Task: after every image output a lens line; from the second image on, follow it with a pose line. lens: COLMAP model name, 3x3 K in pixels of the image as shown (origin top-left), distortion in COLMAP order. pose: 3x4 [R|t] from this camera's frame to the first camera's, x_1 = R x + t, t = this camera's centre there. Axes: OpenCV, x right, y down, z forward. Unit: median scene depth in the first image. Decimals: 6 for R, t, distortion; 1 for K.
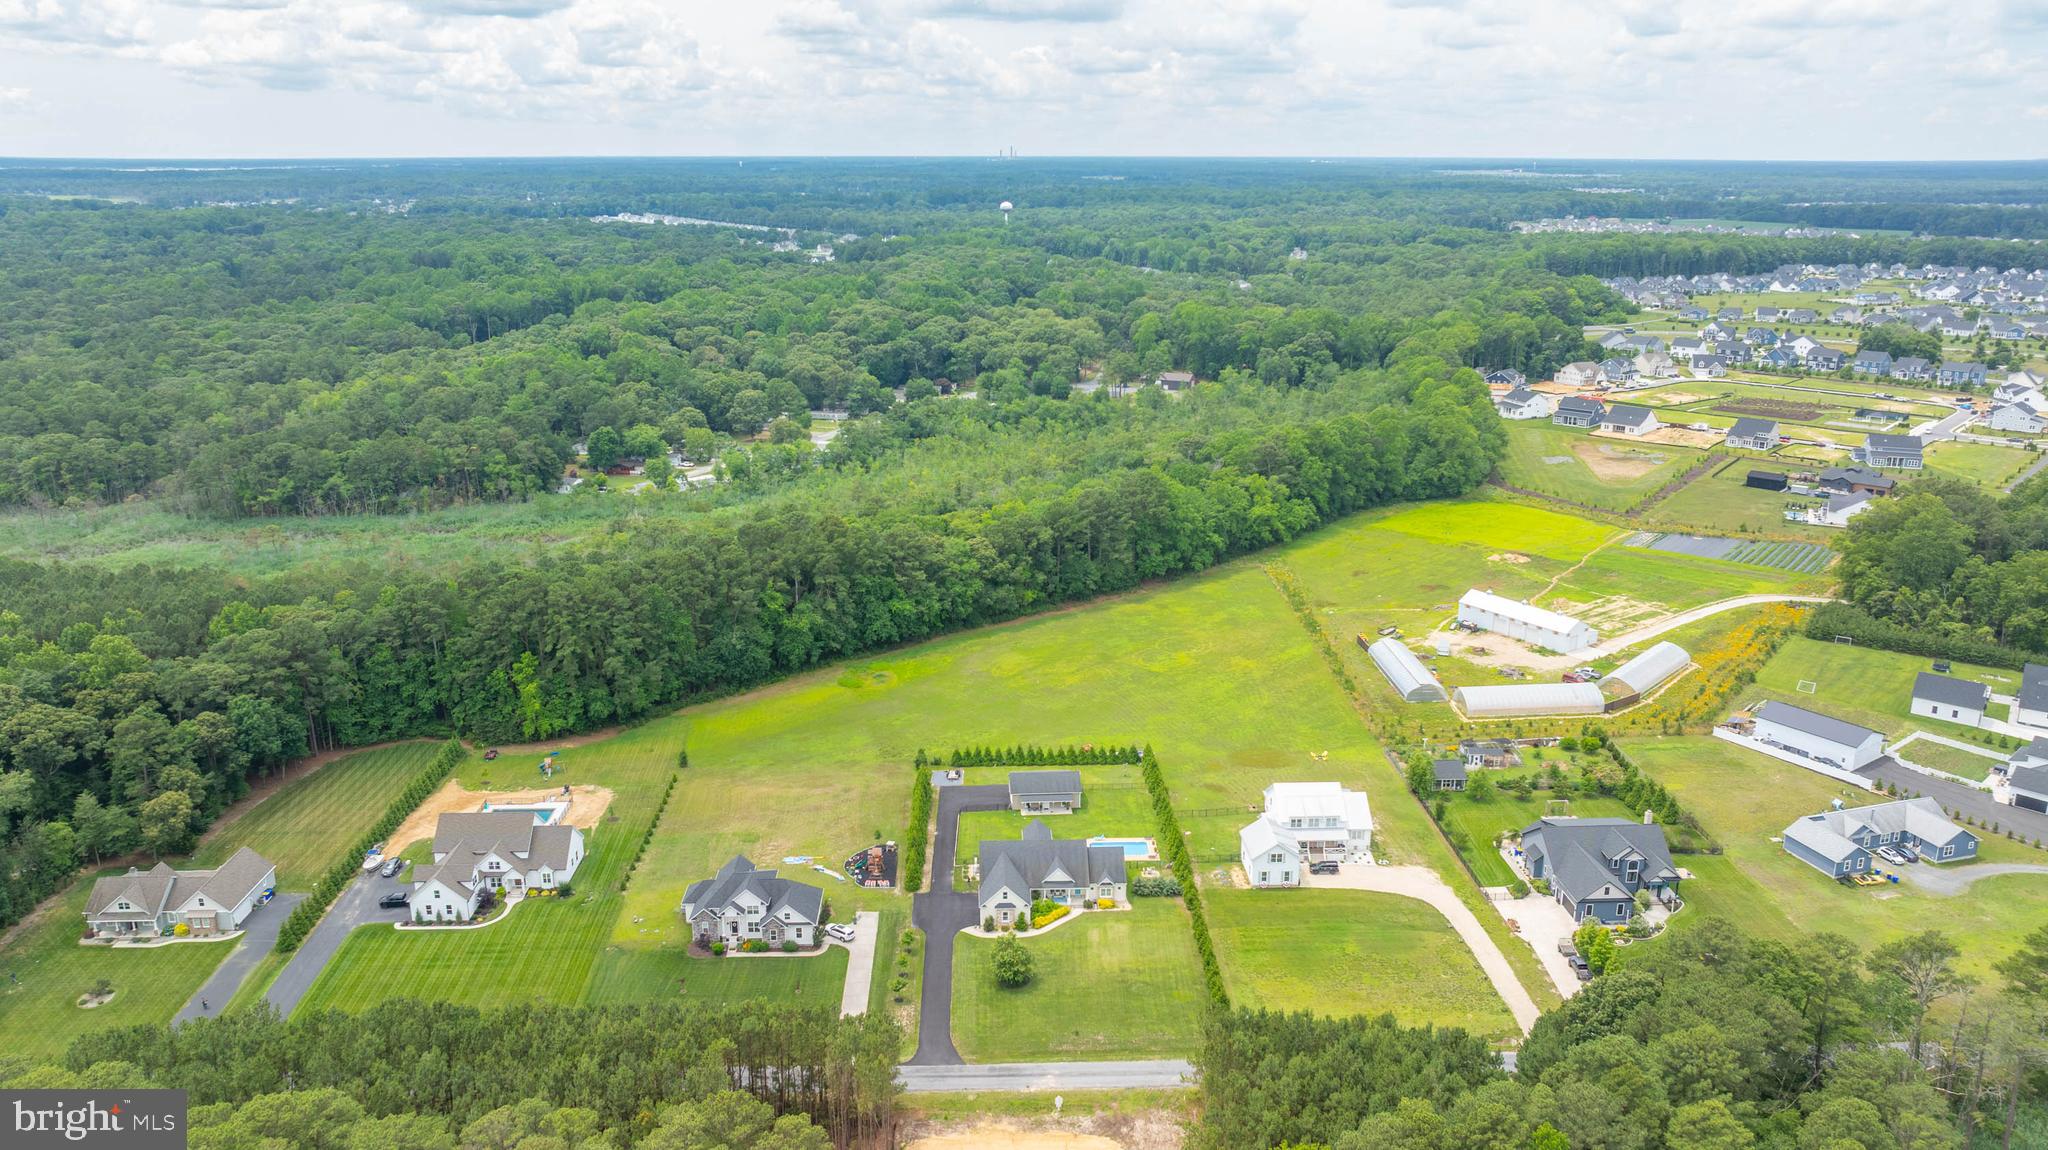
lens RADIAL K [[1449.7, 0, 1018.7], [0, 1449.7, 583.4], [0, 0, 1]] dist [-0.005384, 0.000566]
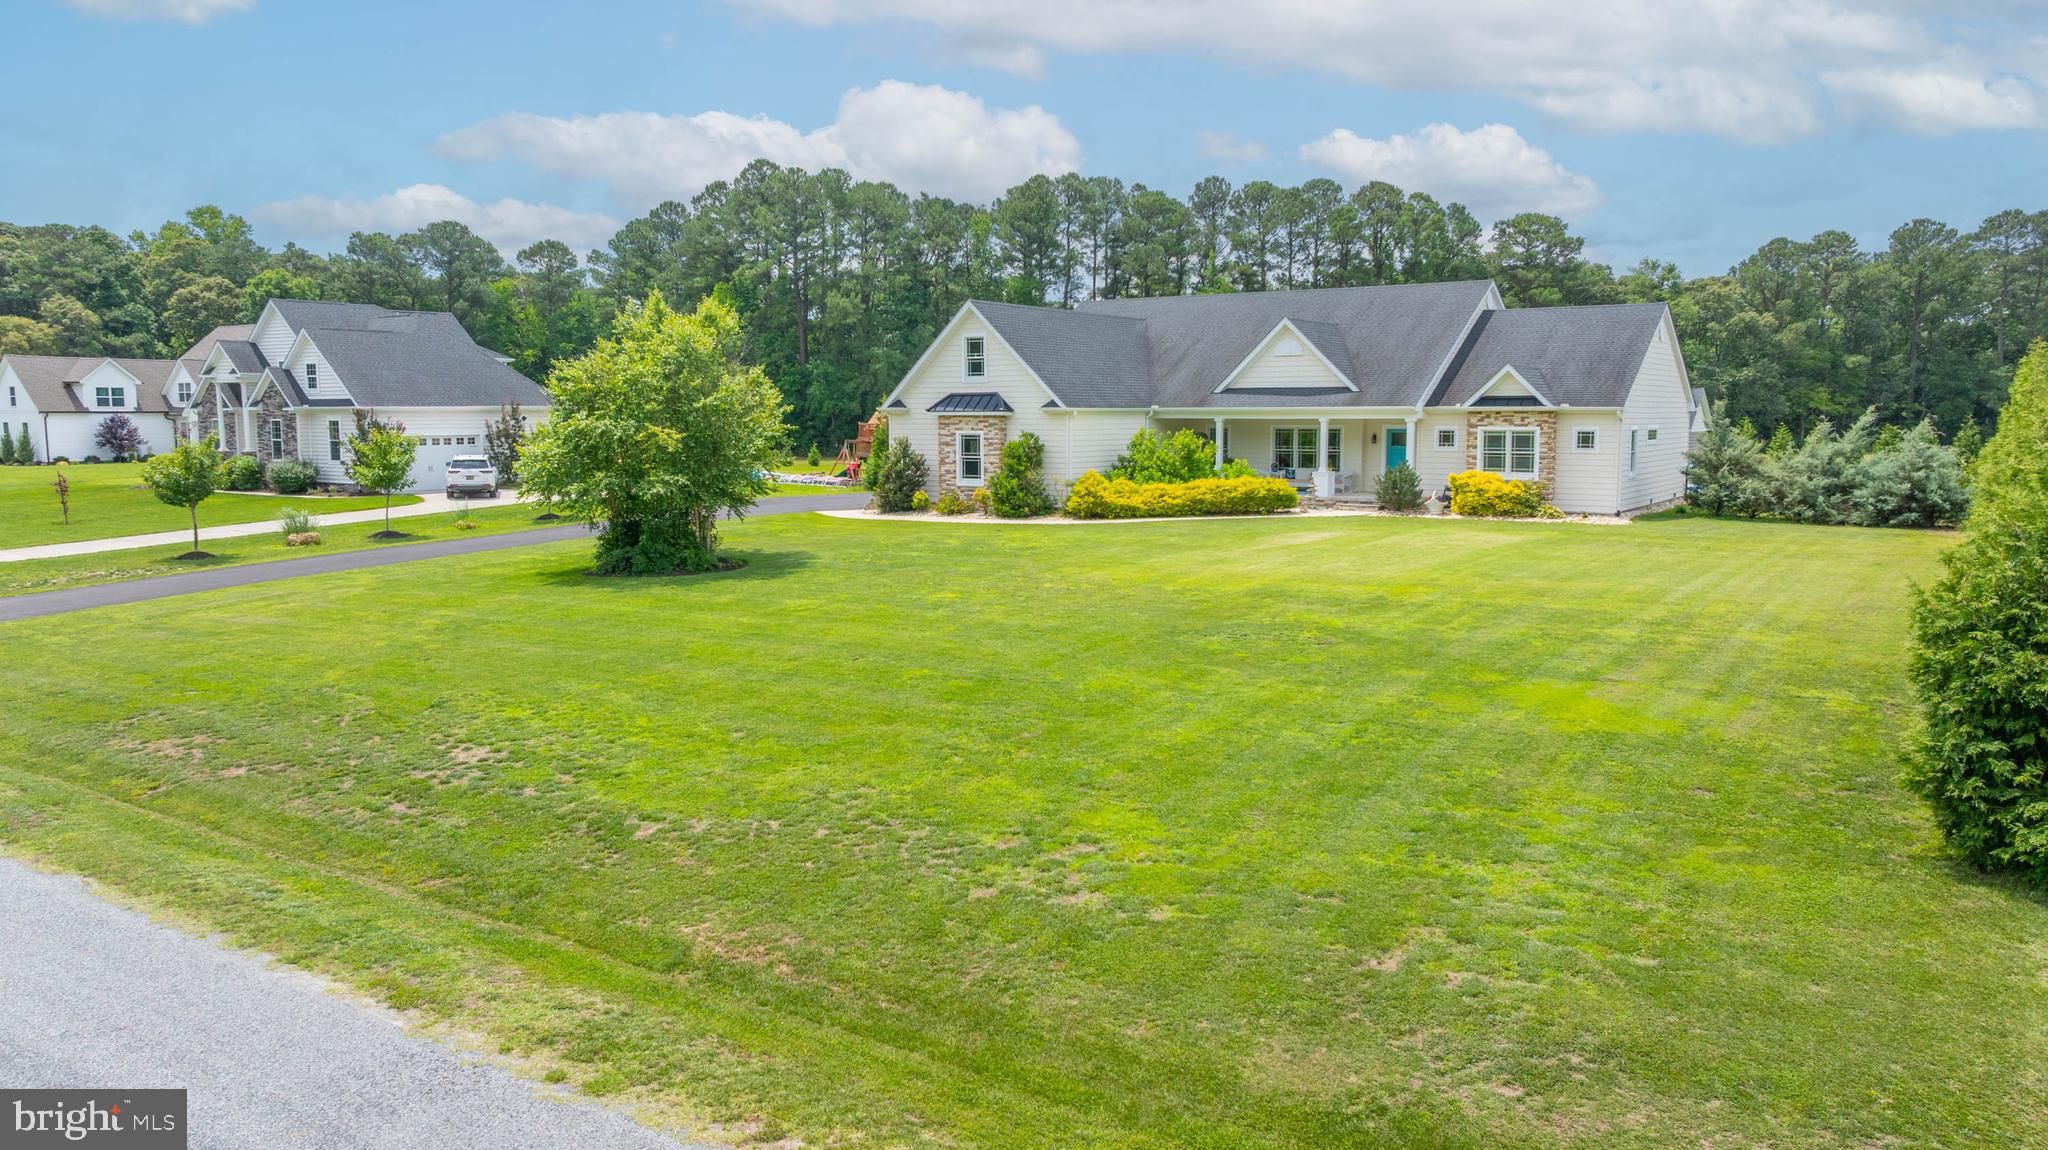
lens RADIAL K [[1439.7, 0, 1022.9], [0, 1439.7, 571.8], [0, 0, 1]] dist [-0.017816, 0.005434]
pose [[0.804234, 0.064400, -0.590813, 0.119775], [-0.168223, 0.978124, -0.122374, 0.256038], [0.570007, 0.197806, 0.797474, 0.784777]]
